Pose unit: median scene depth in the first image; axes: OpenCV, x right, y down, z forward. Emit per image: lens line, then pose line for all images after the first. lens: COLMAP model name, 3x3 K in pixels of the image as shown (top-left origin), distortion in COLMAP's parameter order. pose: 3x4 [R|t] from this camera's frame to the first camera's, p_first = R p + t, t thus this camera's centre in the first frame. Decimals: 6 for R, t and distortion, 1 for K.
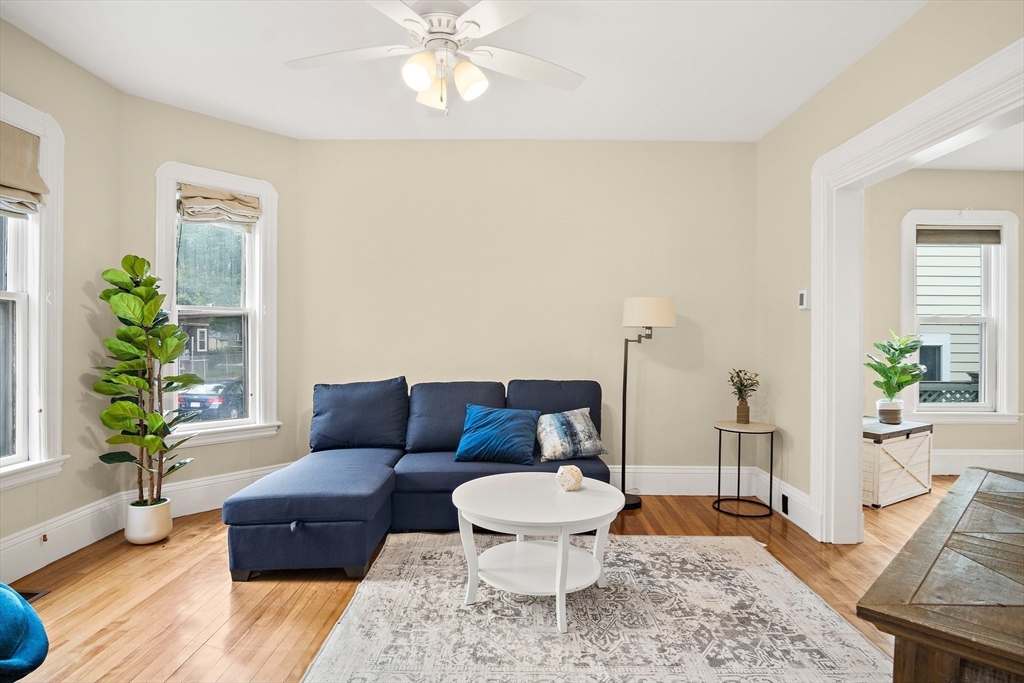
lens RADIAL K [[552.6, 0, 510.7], [0, 552.6, 339.9], [0, 0, 1]] dist [-0.031858, 0.008784]
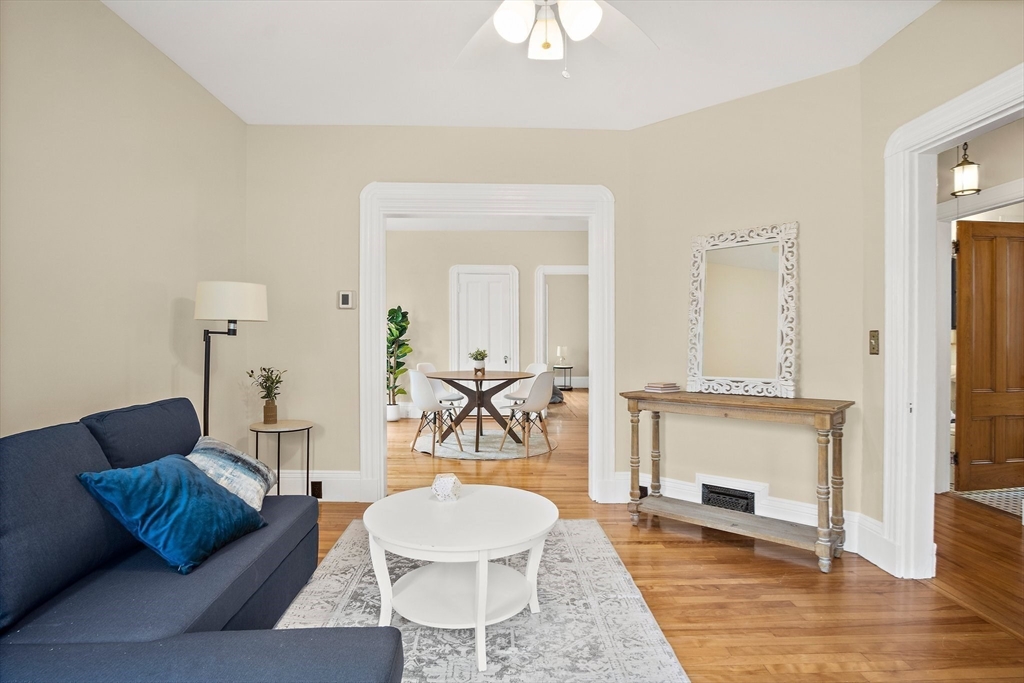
lens RADIAL K [[552.6, 0, 513.4], [0, 552.6, 338.0], [0, 0, 1]] dist [-0.031858, 0.008784]
pose [[-0.045781, -0.010527, 0.998896, -0.808610], [0.005665, 0.999926, 0.010798, -0.006140], [-0.998935, 0.006153, -0.045718, 0.923573]]
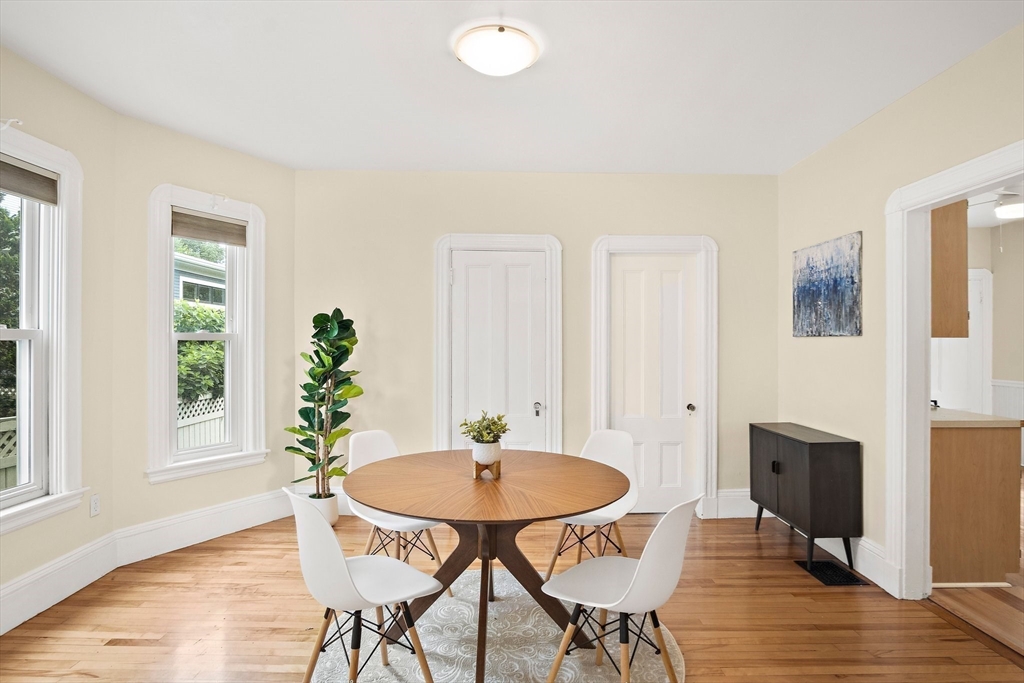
lens RADIAL K [[552.6, 0, 513.0], [0, 552.6, 338.4], [0, 0, 1]] dist [-0.031858, 0.008784]
pose [[-0.026421, 0.002364, 0.999648, 0.642459], [-0.001991, 0.999995, -0.002417, -0.063399], [-0.999649, -0.002054, -0.026416, 0.943711]]
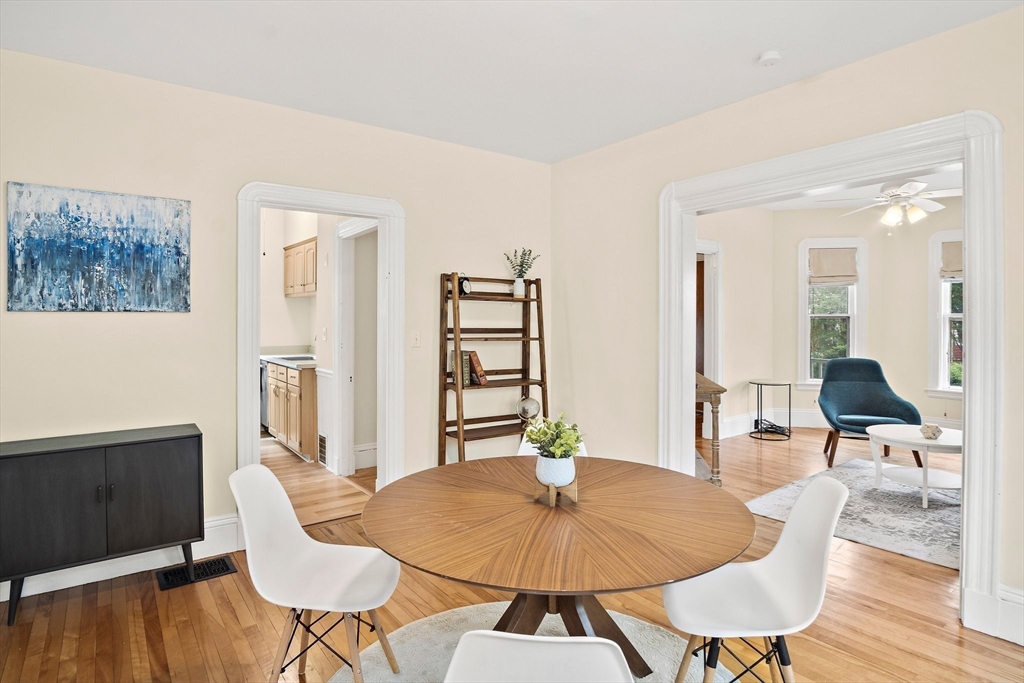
lens RADIAL K [[552.6, 0, 515.0], [0, 552.6, 321.2], [0, 0, 1]] dist [-0.031858, 0.008784]
pose [[-0.788387, 0.001560, -0.615178, 1.903023], [-0.004205, 0.999960, 0.007924, -0.066044], [0.615166, 0.008834, -0.788348, 1.428860]]
